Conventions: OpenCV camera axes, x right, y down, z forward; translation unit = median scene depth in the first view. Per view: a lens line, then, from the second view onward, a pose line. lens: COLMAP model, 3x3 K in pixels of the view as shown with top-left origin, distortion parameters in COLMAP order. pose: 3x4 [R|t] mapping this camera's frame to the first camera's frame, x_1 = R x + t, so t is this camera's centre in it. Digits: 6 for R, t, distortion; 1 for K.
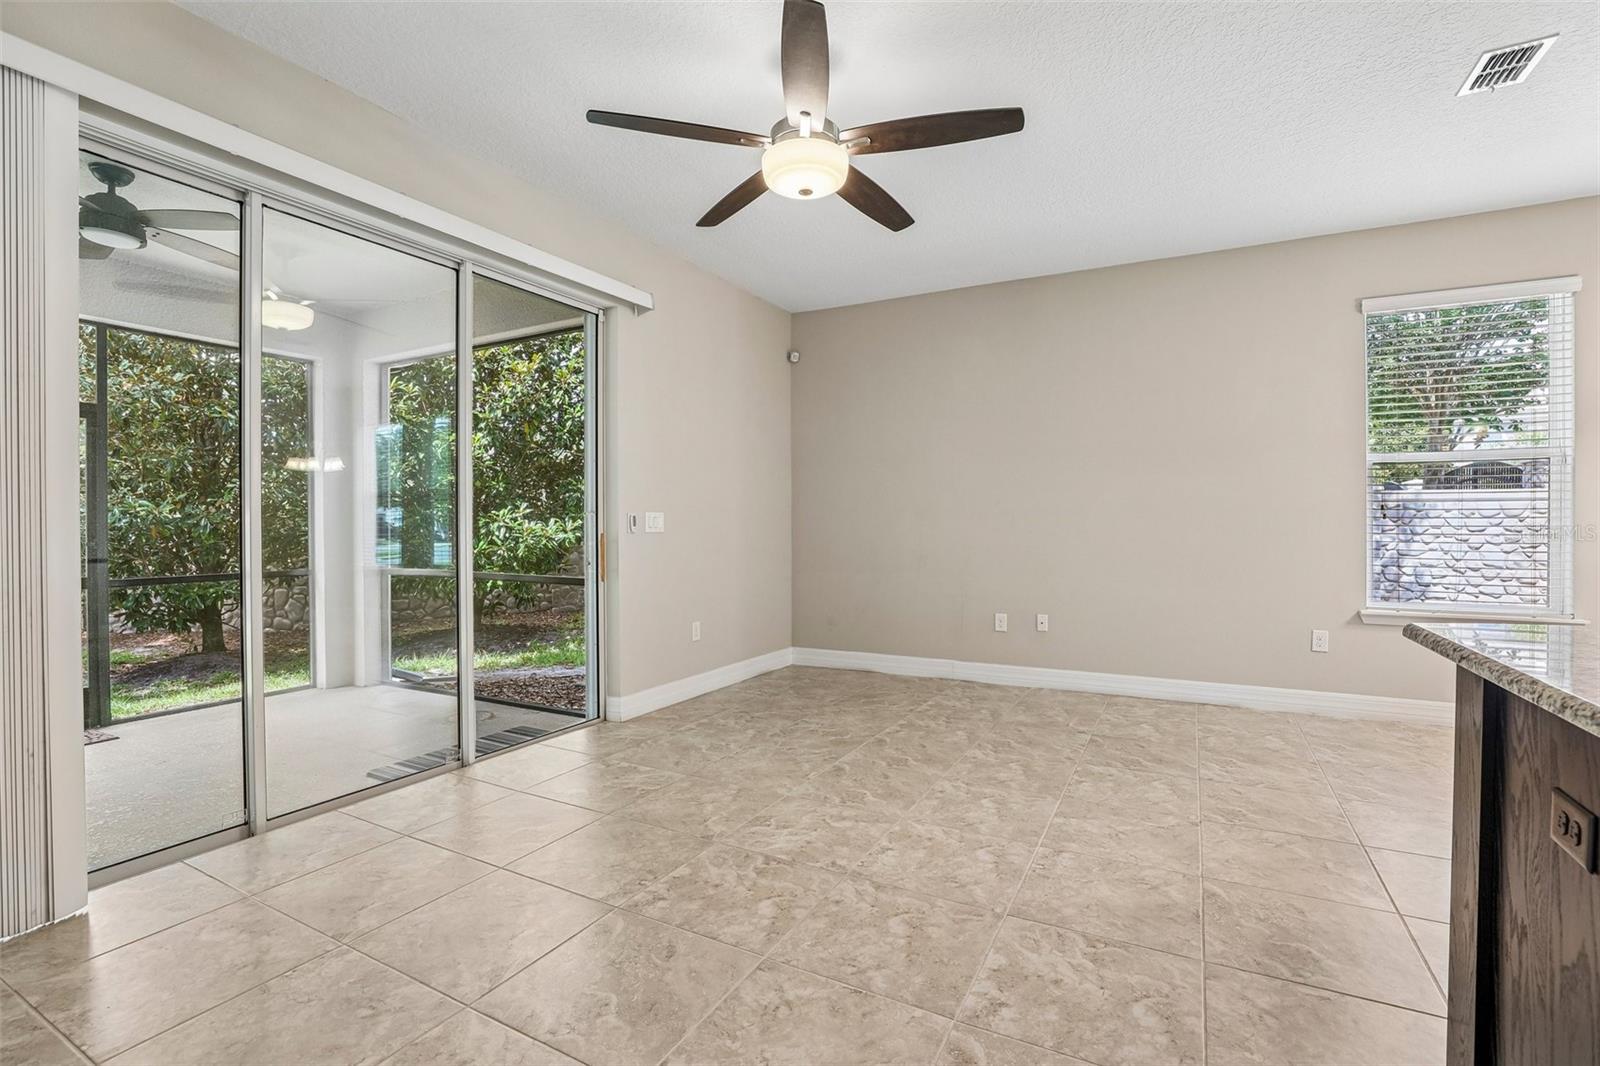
lens RADIAL K [[704.8, 0, 798.8], [0, 704.8, 529.3], [0, 0, 1]] dist [-0.026611, 0.003378]
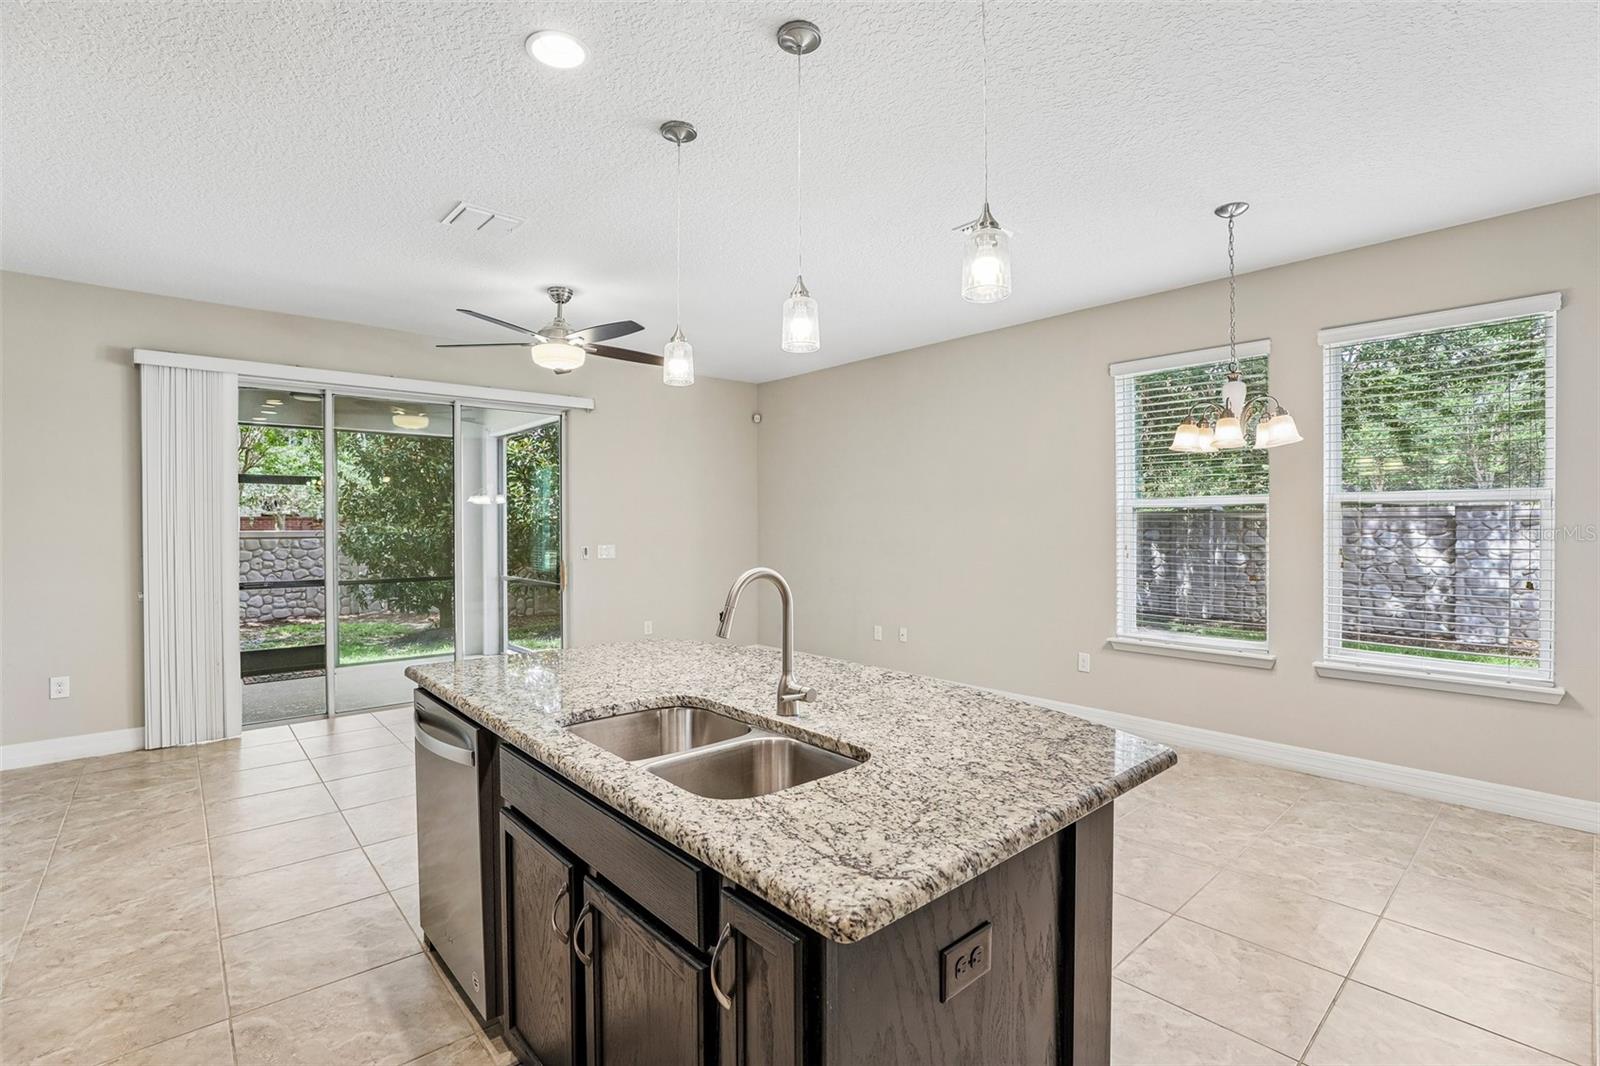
lens RADIAL K [[704.8, 0, 792.1], [0, 704.8, 533.3], [0, 0, 1]] dist [-0.026611, 0.003378]
pose [[0.942213, 0.001271, -0.335012, 0.529971], [-0.000251, 0.999995, 0.003086, -0.044132], [0.335014, -0.002824, 0.942209, -0.200417]]
